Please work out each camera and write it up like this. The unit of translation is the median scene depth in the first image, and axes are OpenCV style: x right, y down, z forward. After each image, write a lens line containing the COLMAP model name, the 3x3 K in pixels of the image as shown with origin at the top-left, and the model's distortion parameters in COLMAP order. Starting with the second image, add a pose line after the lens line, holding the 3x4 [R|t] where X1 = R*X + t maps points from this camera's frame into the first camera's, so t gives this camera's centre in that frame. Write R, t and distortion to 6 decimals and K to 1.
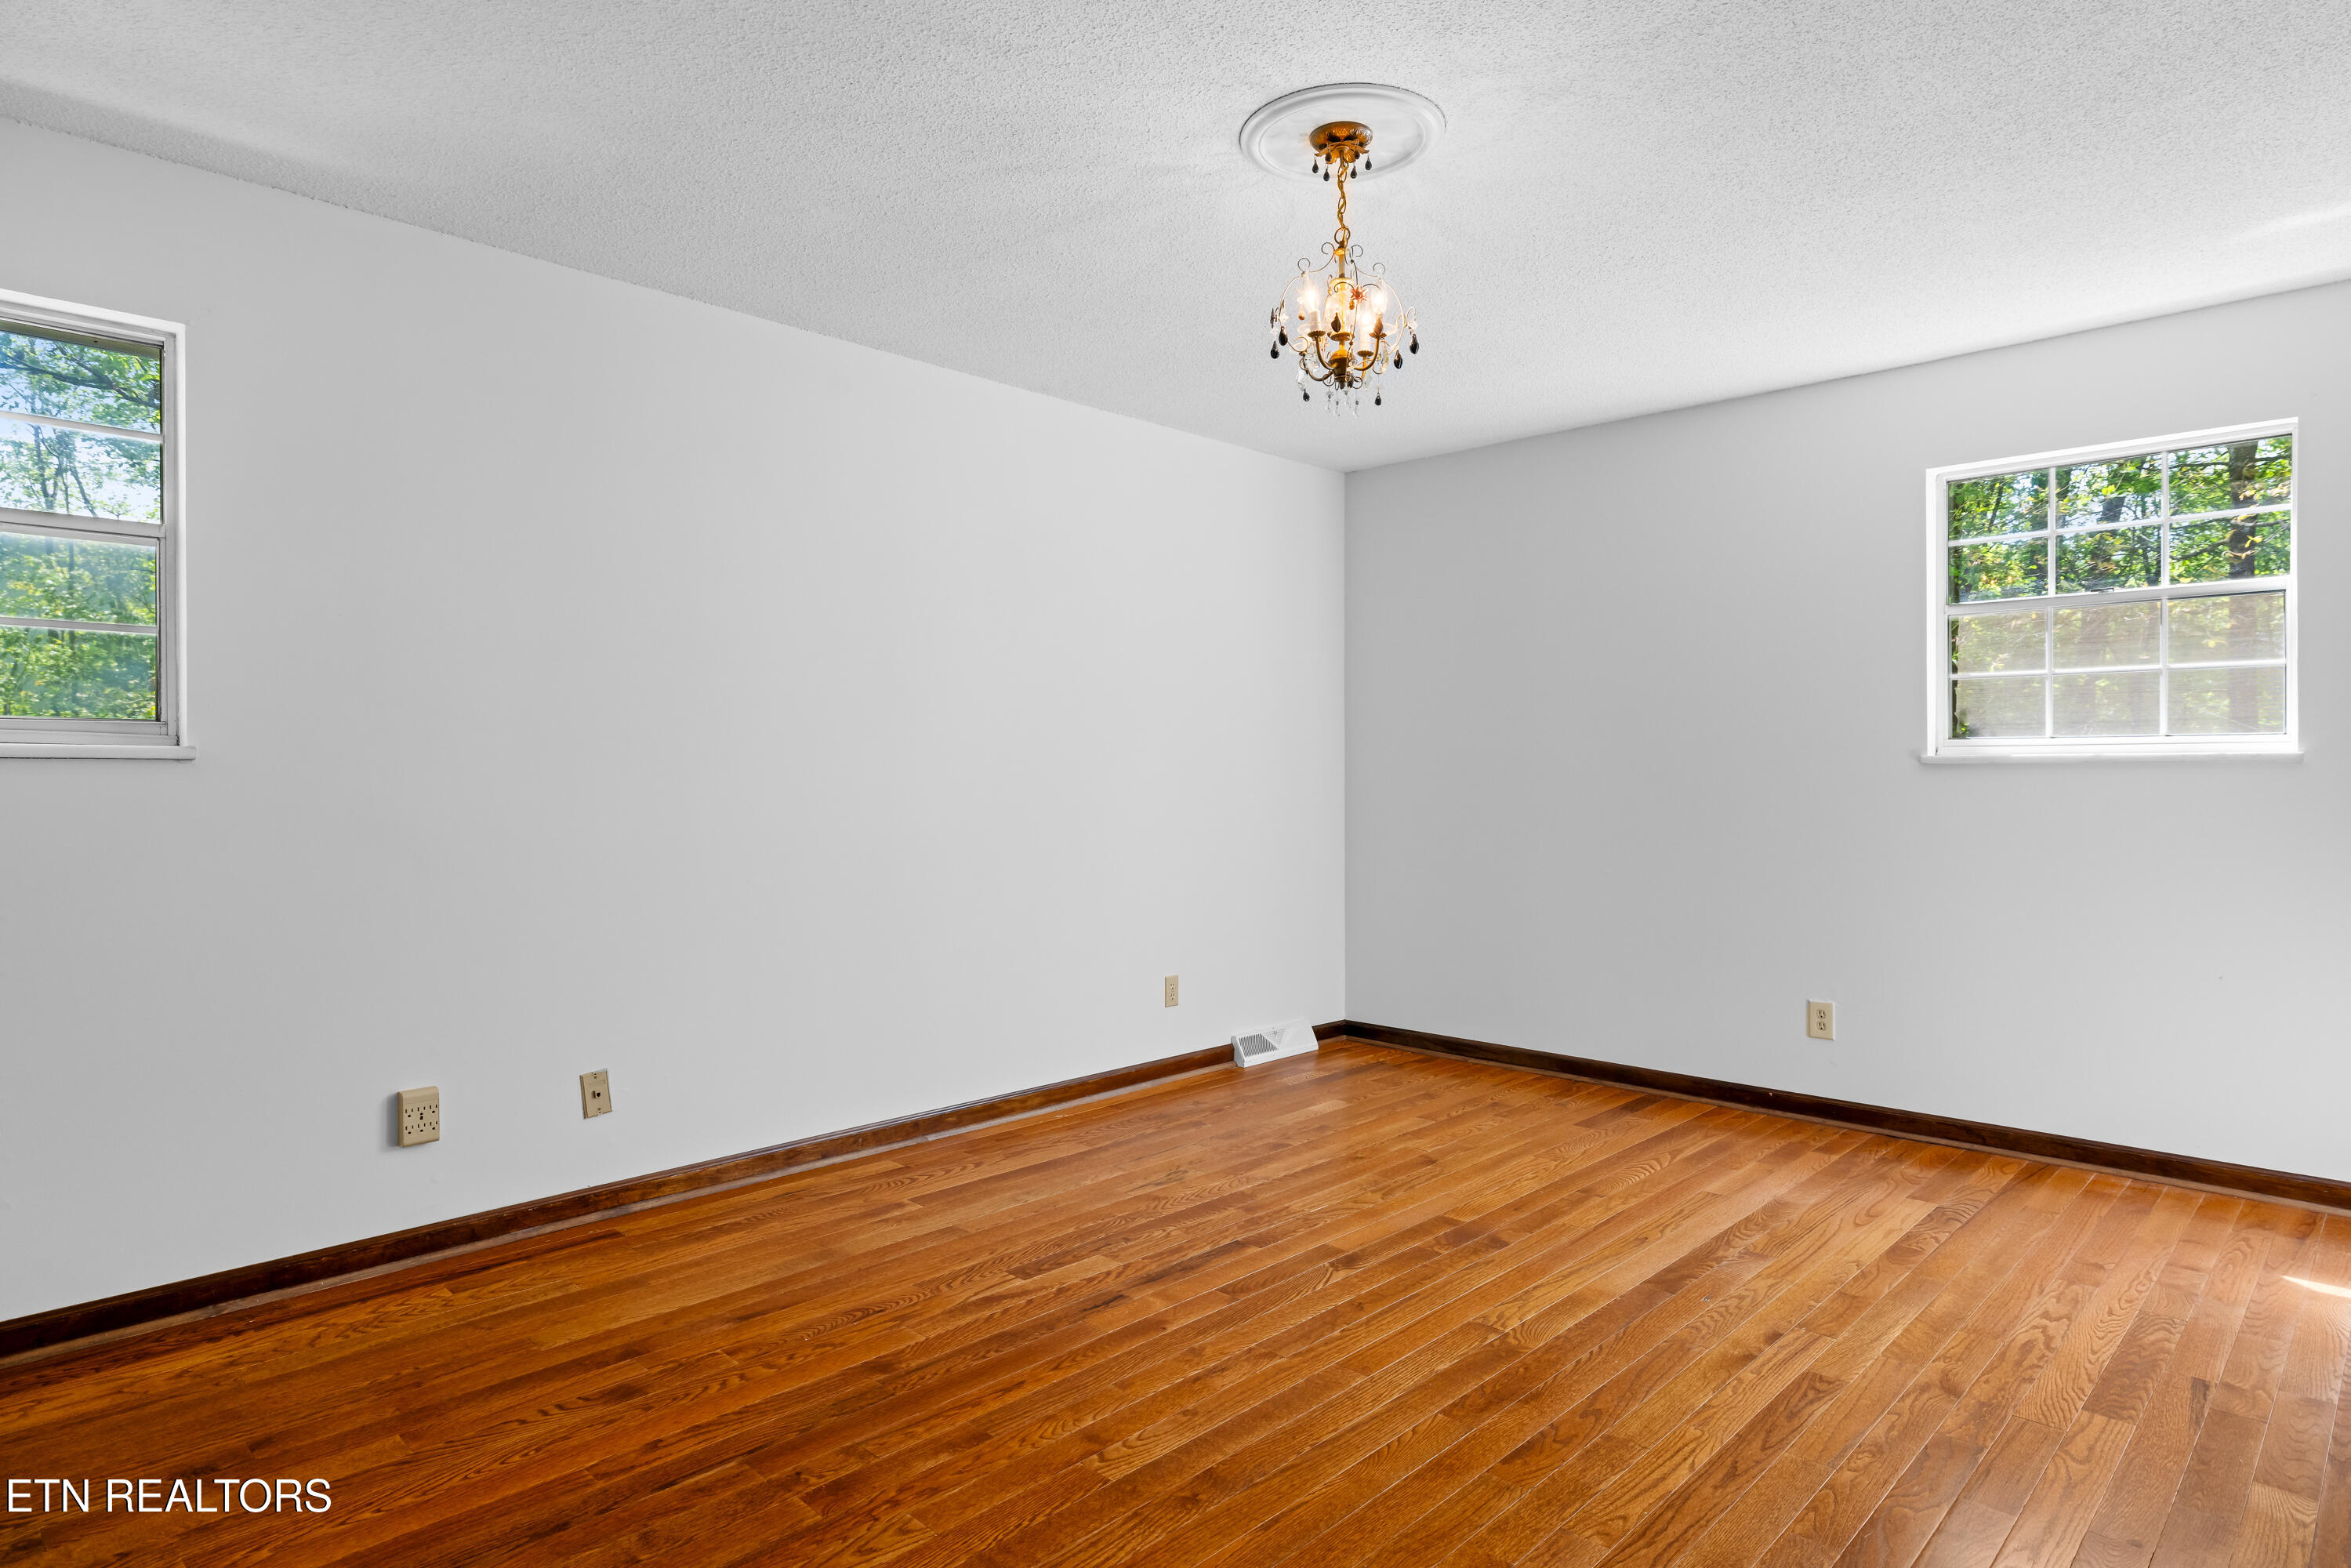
lens RADIAL K [[1356.9, 0, 1167.8], [0, 1356.9, 762.7], [0, 0, 1]] dist [0.000664, -0.000060]
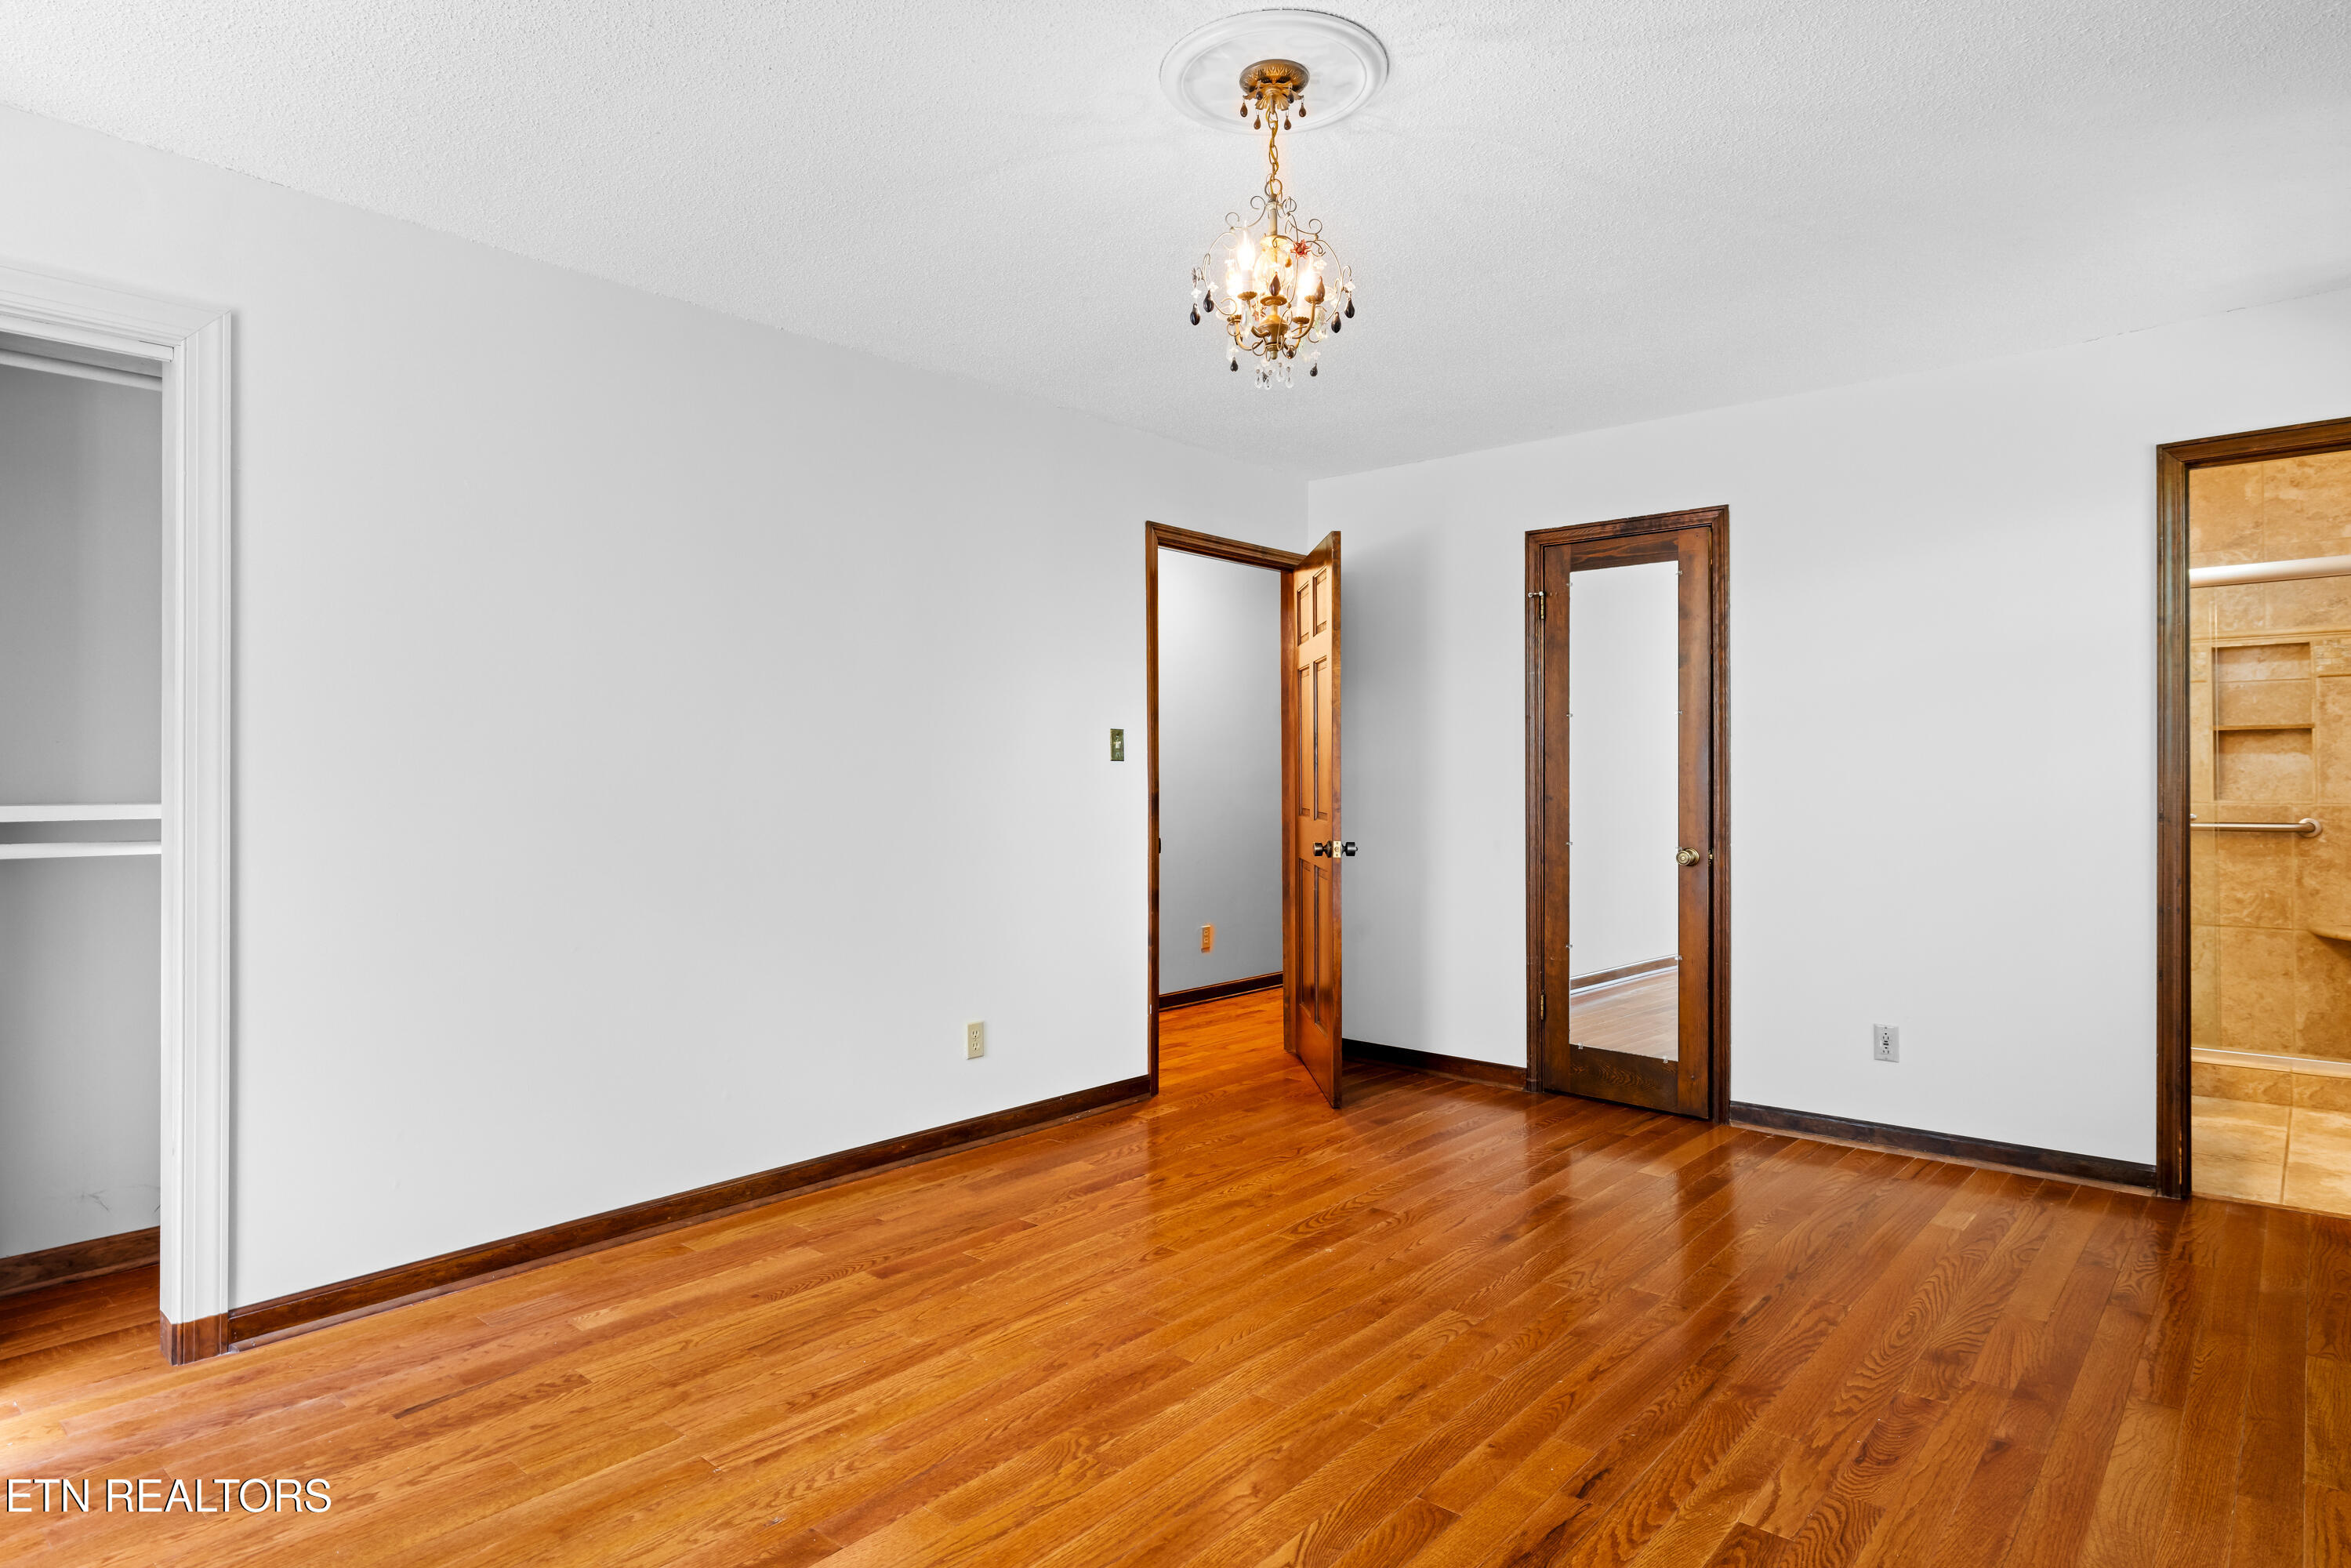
lens RADIAL K [[1356.9, 0, 1167.8], [0, 1356.9, 762.7], [0, 0, 1]] dist [0.000664, -0.000060]
pose [[-0.998812, 0.002949, -0.048631, 0.250050], [0.003691, 0.999878, -0.015185, 0.006256], [0.048581, -0.015346, -0.998701, 1.940446]]
